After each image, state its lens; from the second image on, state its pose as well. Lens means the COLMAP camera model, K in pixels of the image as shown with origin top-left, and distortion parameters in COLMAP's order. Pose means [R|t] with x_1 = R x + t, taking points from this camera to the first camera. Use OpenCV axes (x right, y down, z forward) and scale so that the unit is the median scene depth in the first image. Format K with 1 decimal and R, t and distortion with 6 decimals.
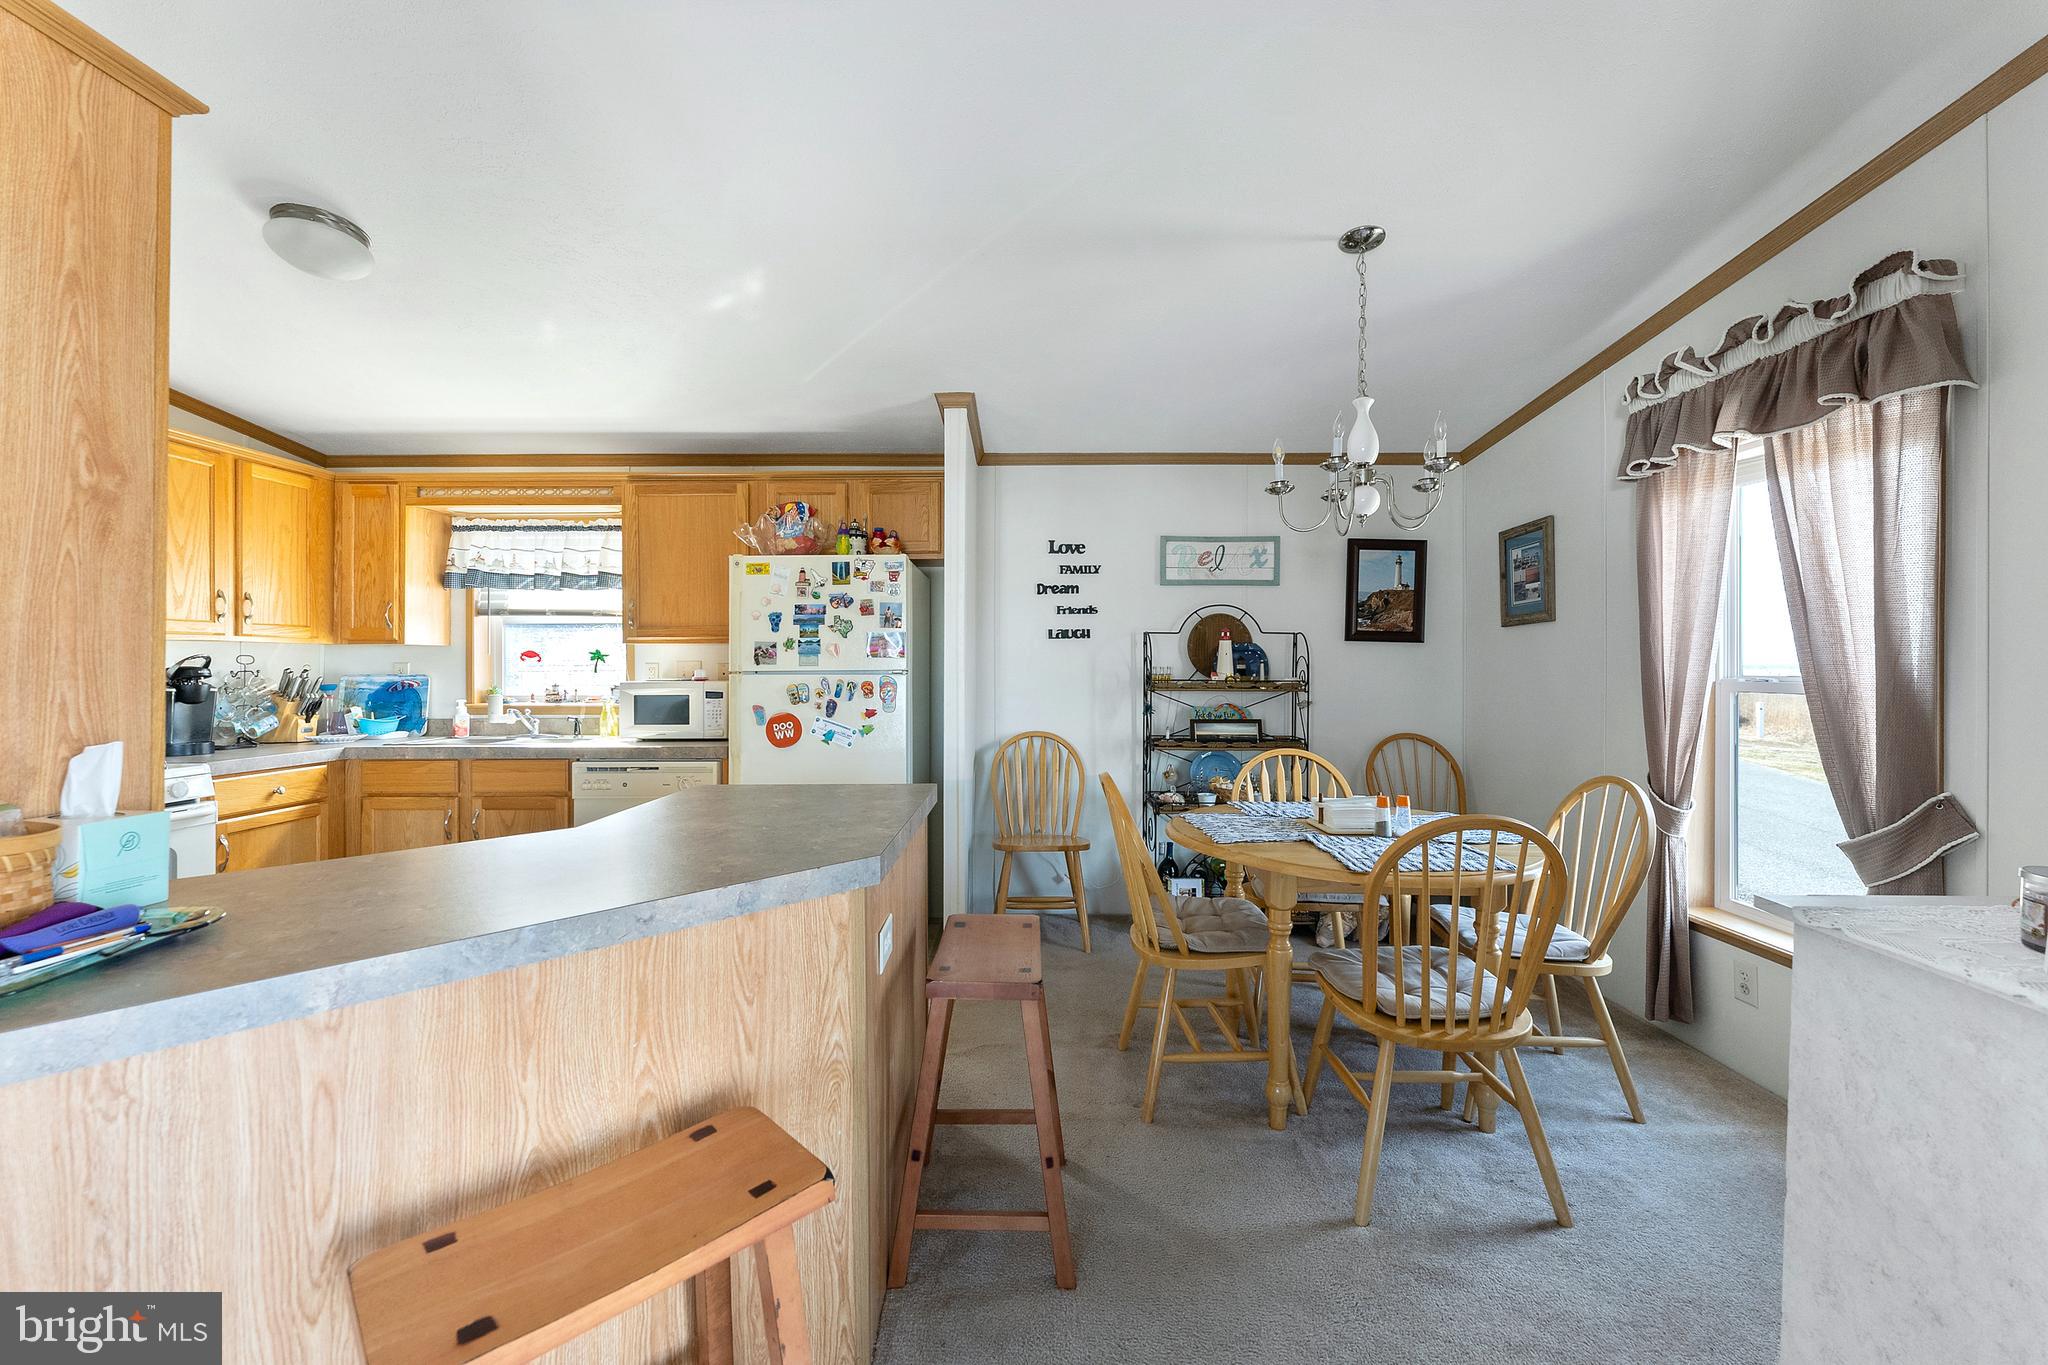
lens RADIAL K [[827.6, 0, 1033.3], [0, 827.6, 674.9], [0, 0, 1]] dist [0.000367, 0.000044]
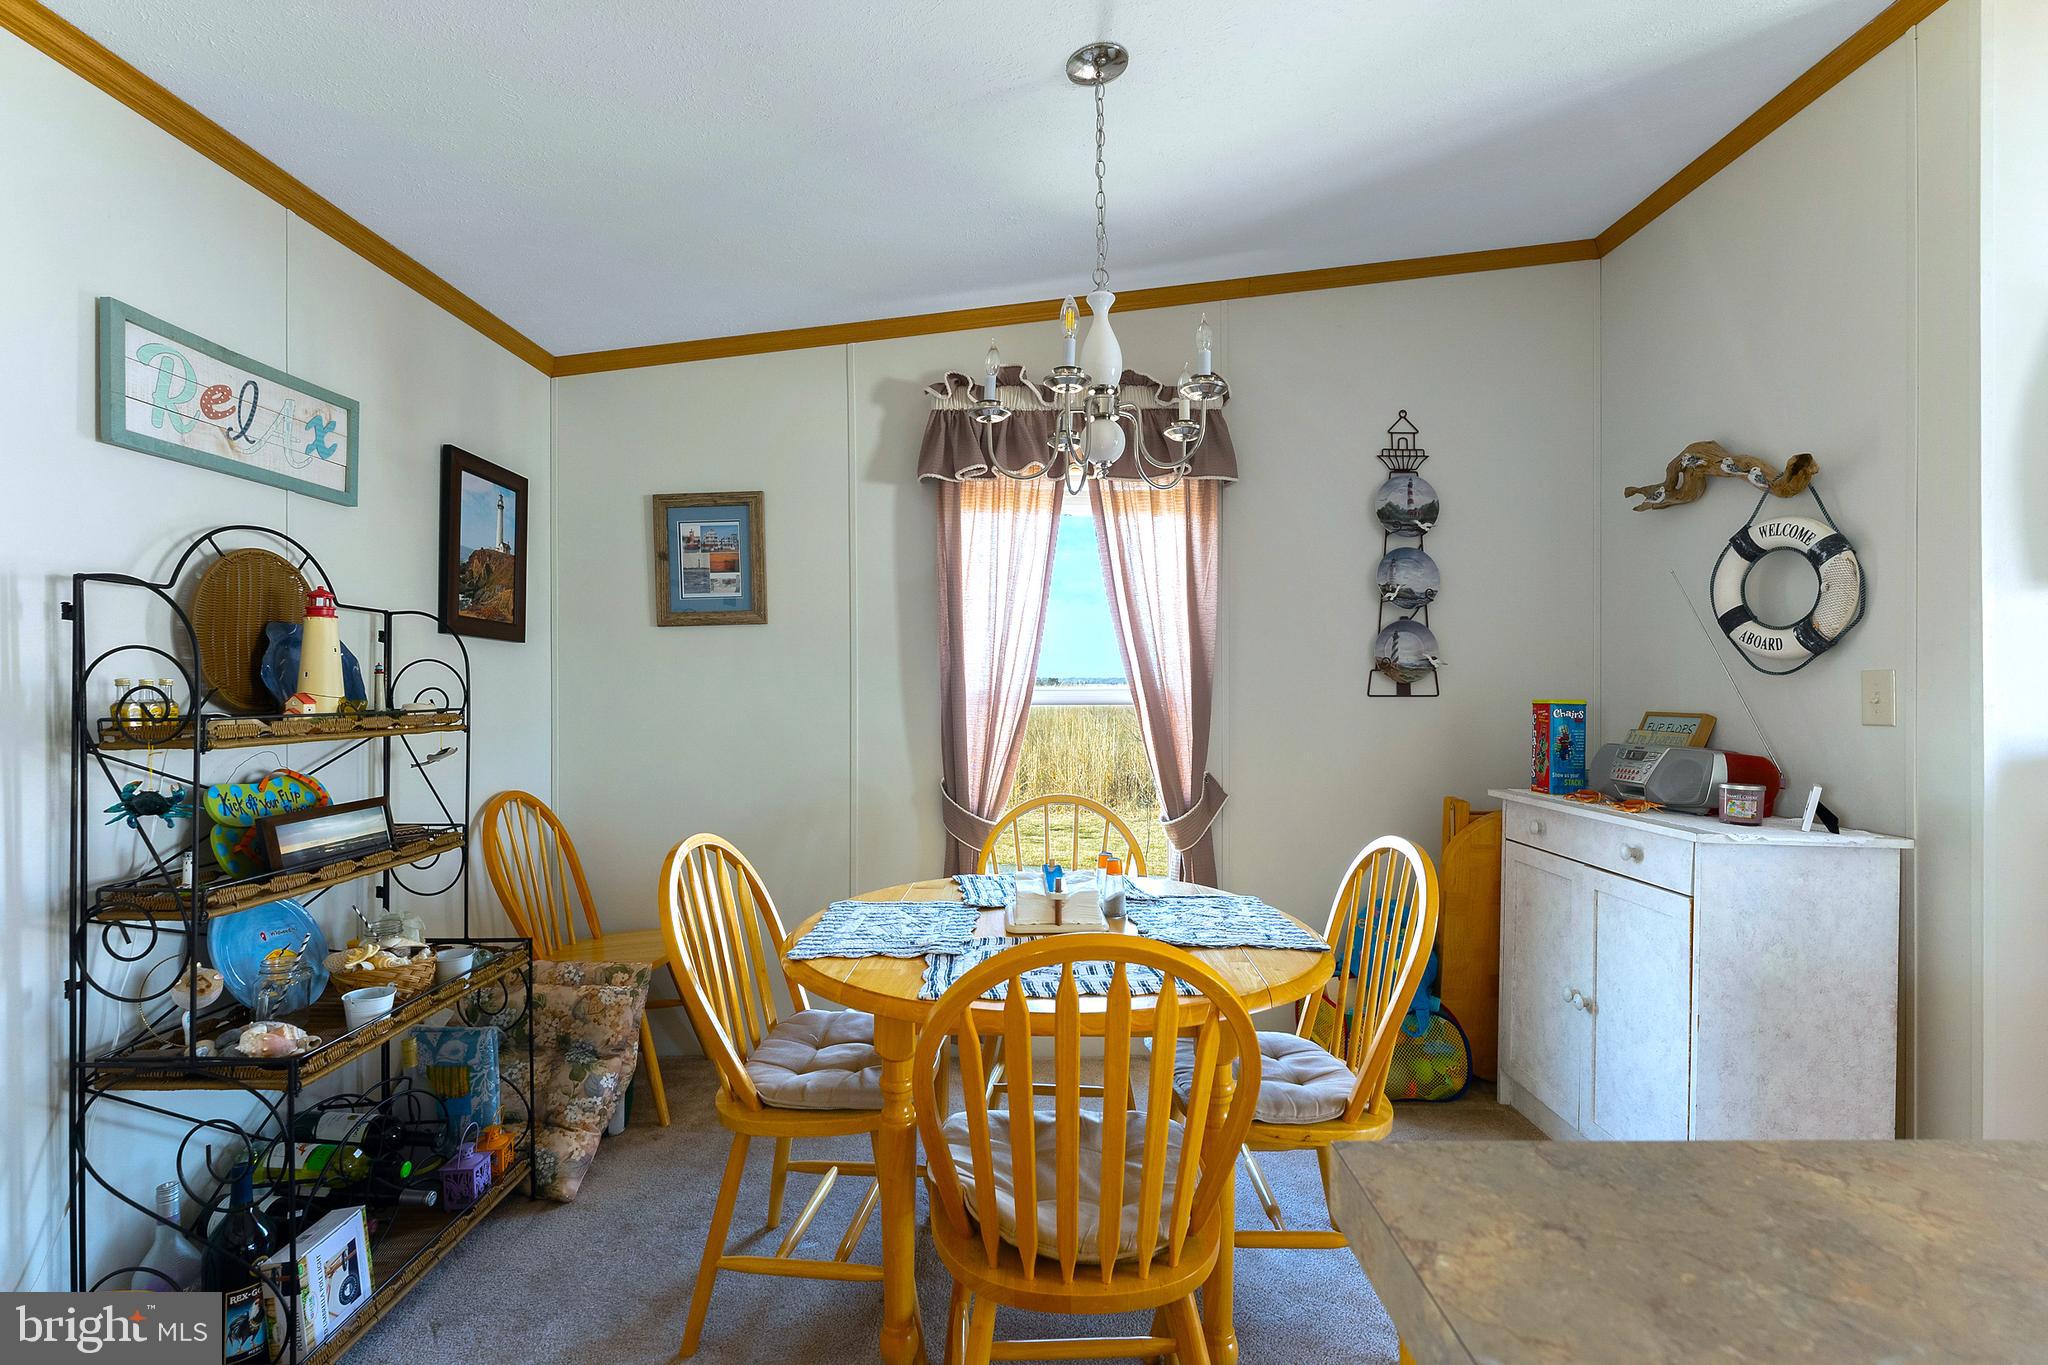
lens RADIAL K [[950.9, 0, 1023.1], [0, 950.9, 687.4], [0, 0, 1]] dist [0.000847, 0.000284]
pose [[0.001912, -0.003350, 0.999993, -0.288866], [0.011435, 0.999929, 0.003328, -0.004268], [-0.999933, 0.011428, 0.001950, 0.750627]]
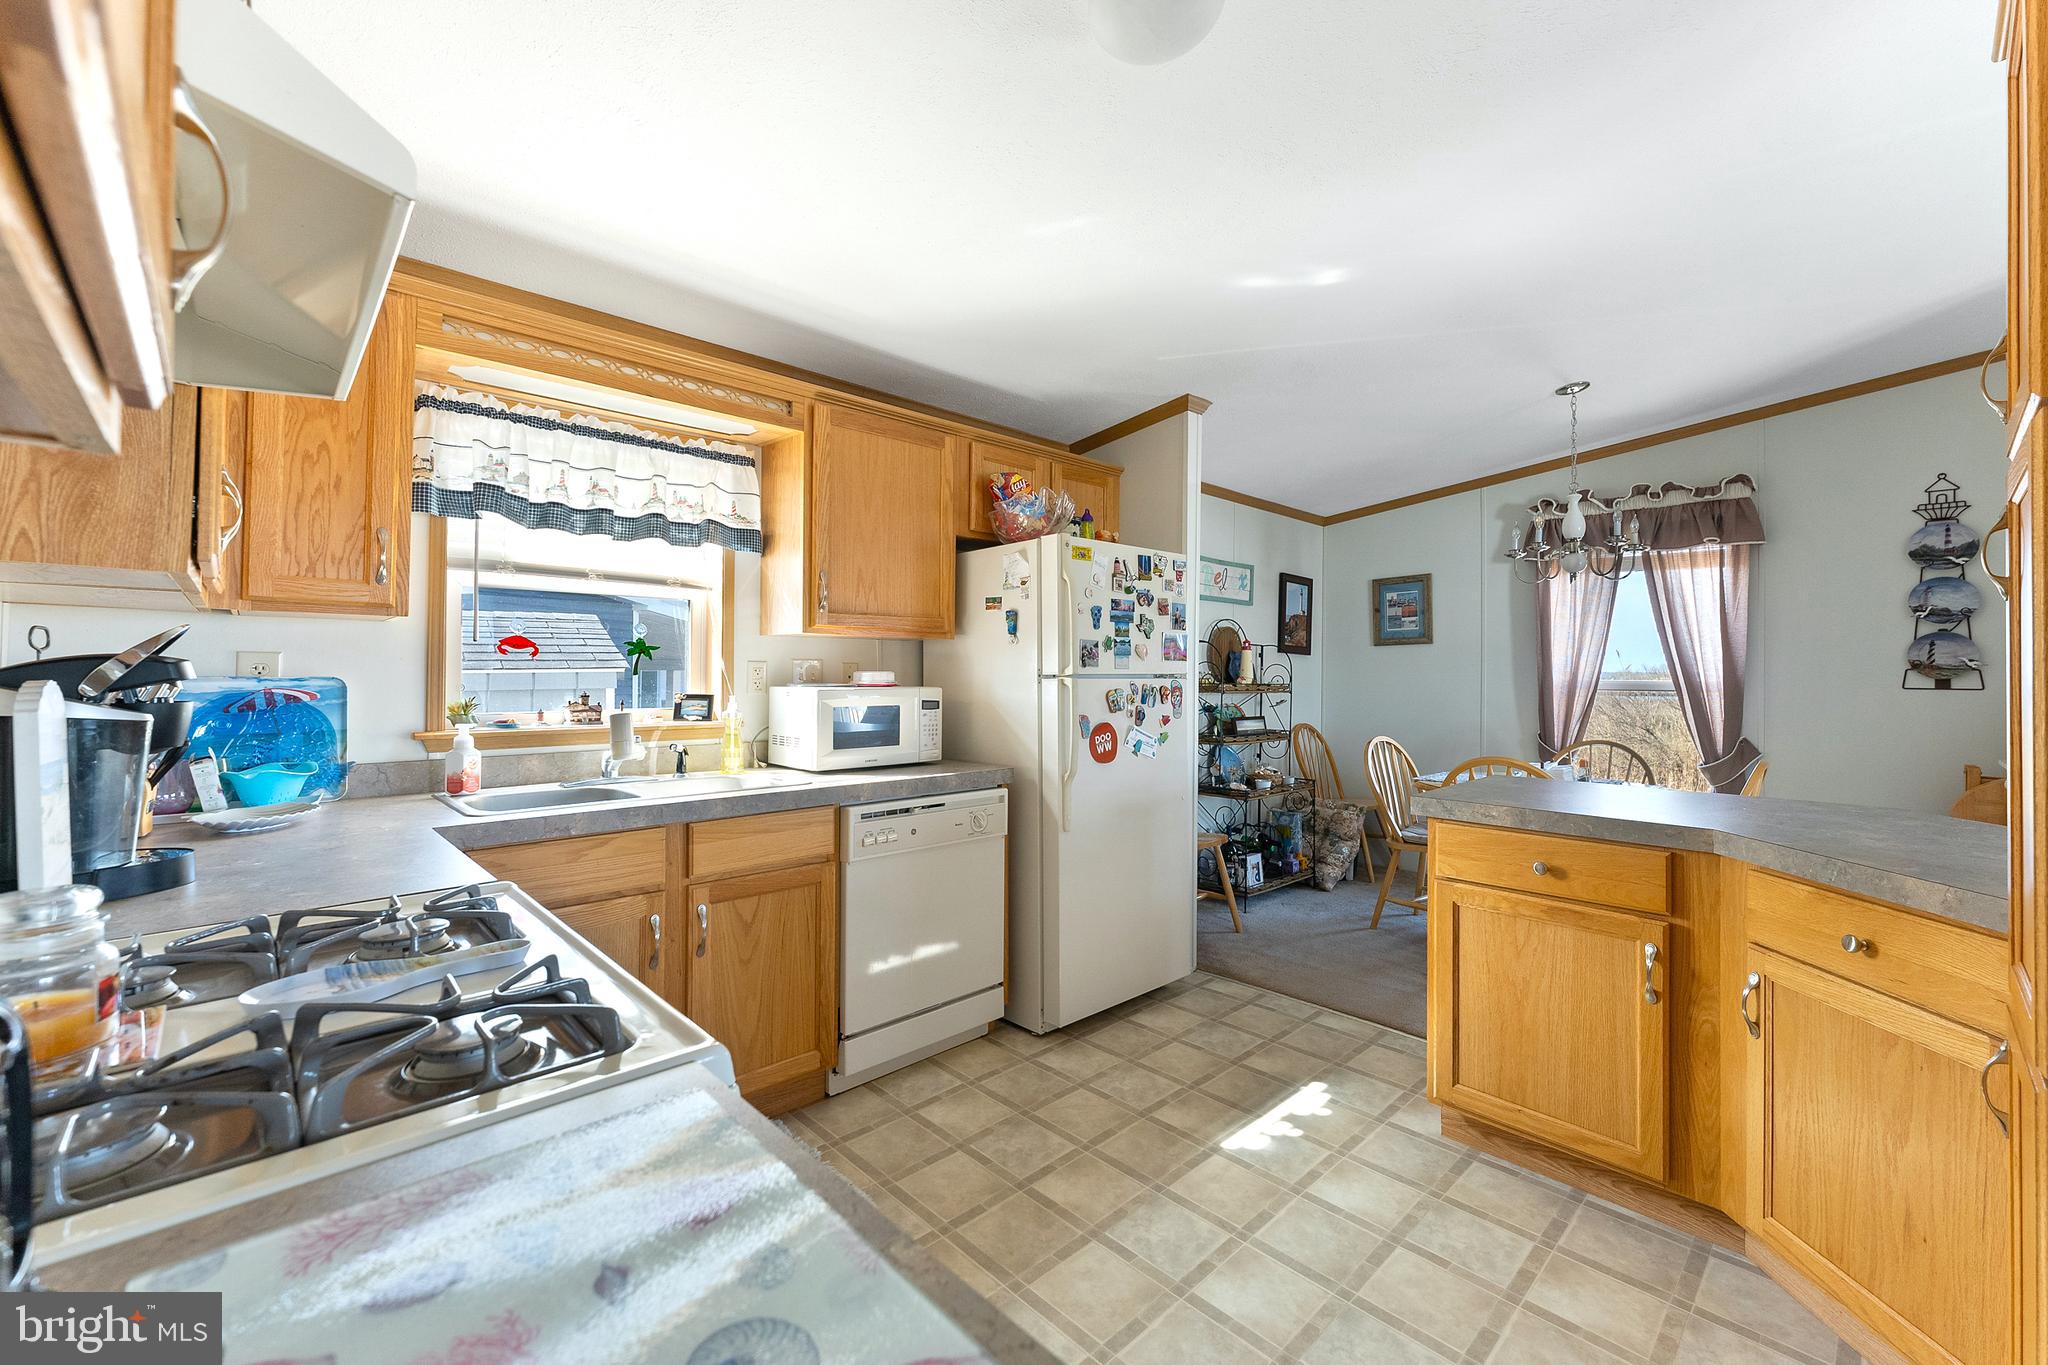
lens RADIAL K [[827.6, 0, 1011.5], [0, 827.6, 670.6], [0, 0, 1]] dist [0.000367, 0.000044]
pose [[0.726045, 0.008148, 0.687599, -0.959243], [-0.001448, 0.999946, -0.010321, 0.000356], [-0.687646, 0.006498, 0.726017, 0.434164]]
